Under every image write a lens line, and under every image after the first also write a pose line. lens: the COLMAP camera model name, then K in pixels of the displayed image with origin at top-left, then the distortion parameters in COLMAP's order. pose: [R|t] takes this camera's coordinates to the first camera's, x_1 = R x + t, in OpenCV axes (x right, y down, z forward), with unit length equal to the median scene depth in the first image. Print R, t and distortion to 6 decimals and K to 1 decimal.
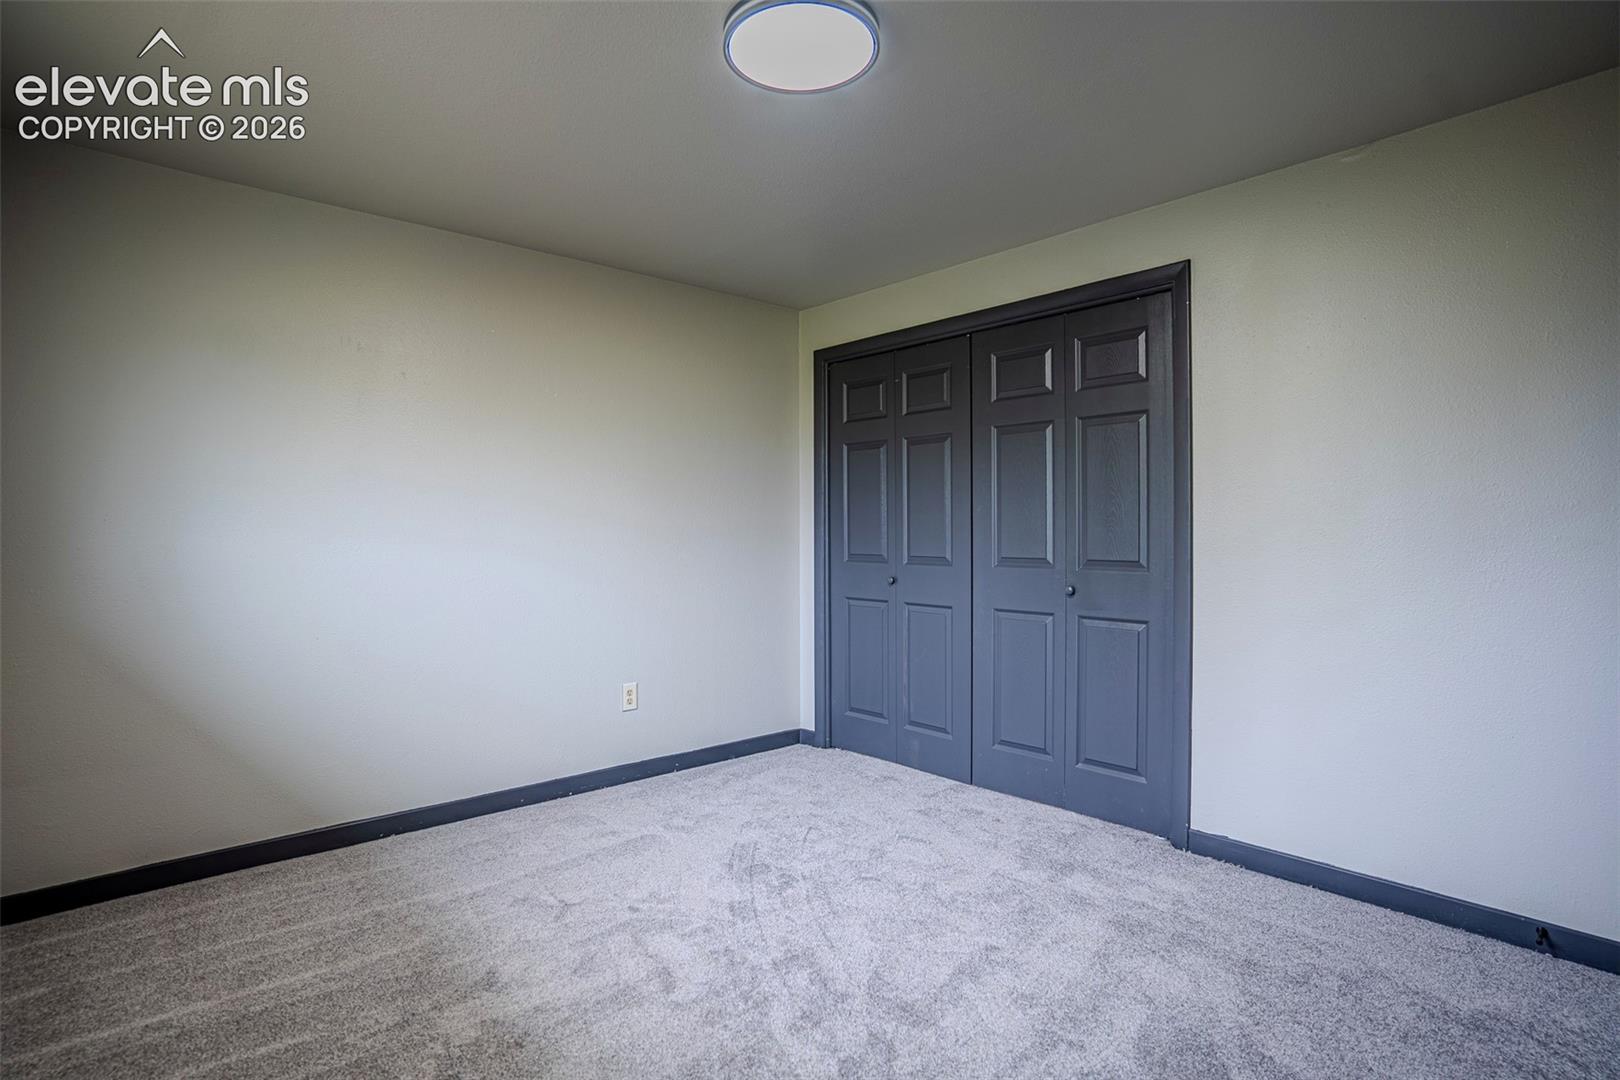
lens RADIAL K [[799.9, 0, 807.8], [0, 799.9, 533.7], [0, 0, 1]] dist [-0.086030, 0.039667]
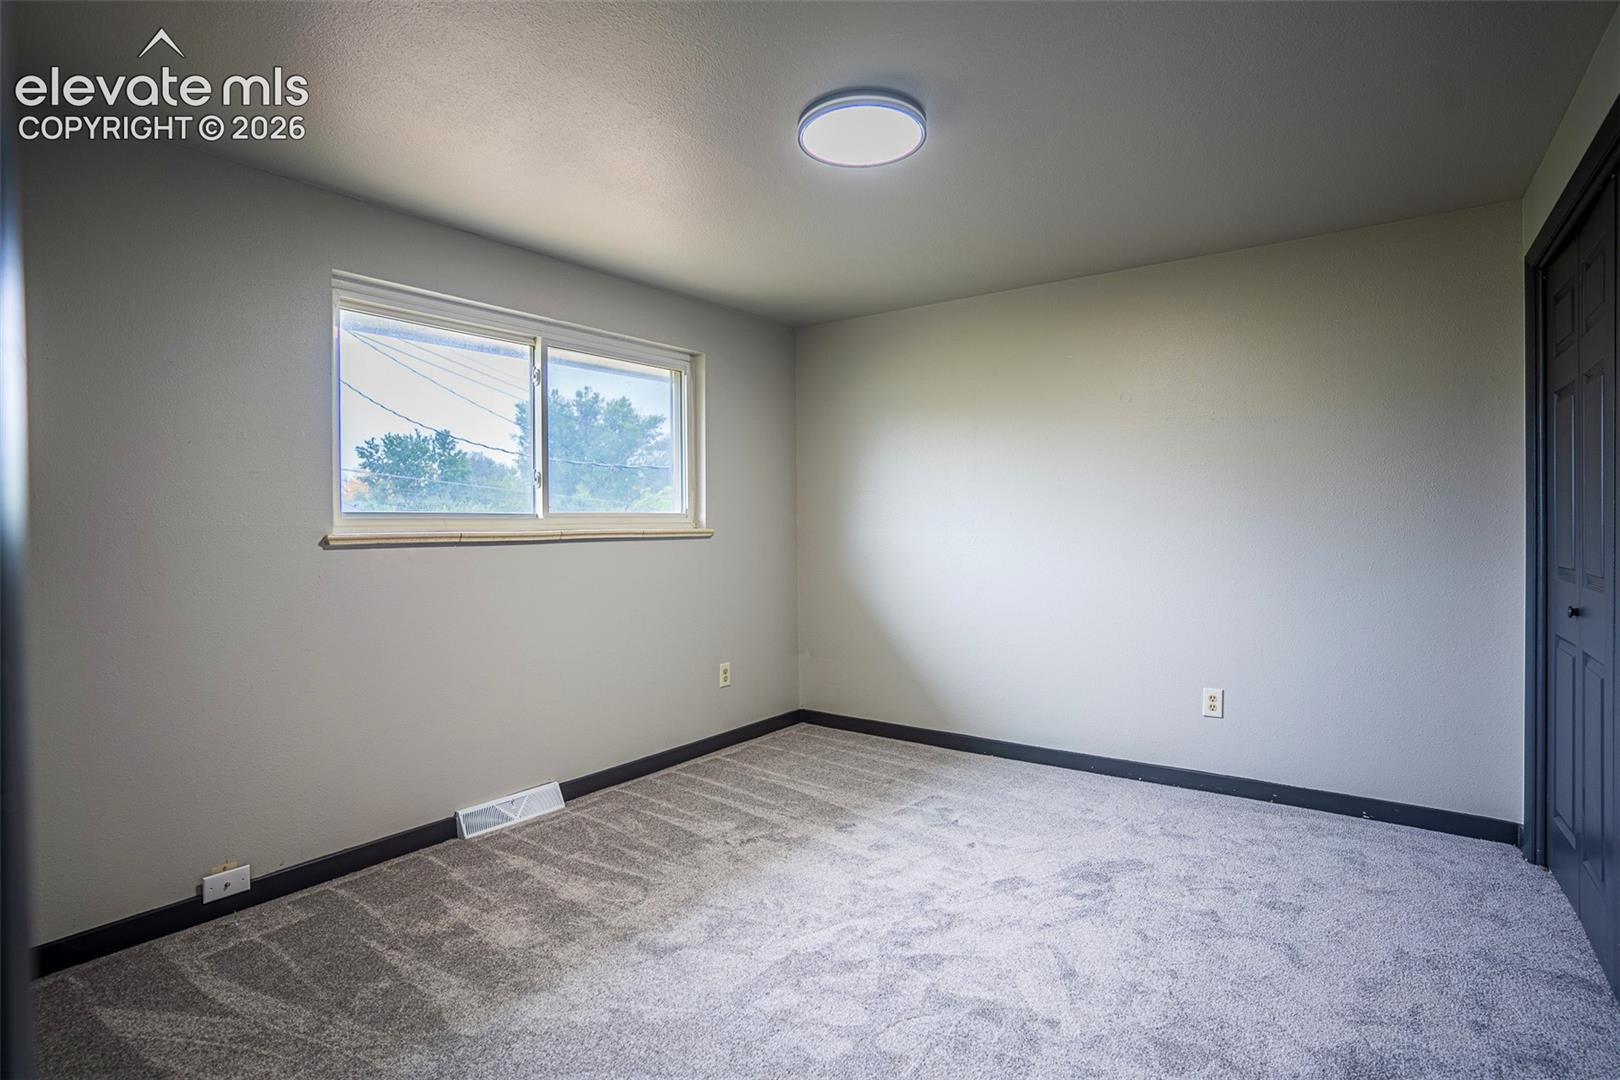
lens RADIAL K [[799.9, 0, 807.8], [0, 799.9, 533.7], [0, 0, 1]] dist [-0.086030, 0.039667]
pose [[0.207307, 0.013000, -0.978190, 0.791522], [-0.005792, 0.999910, 0.012061, -0.007093], [0.978259, 0.003166, 0.207364, 0.448031]]
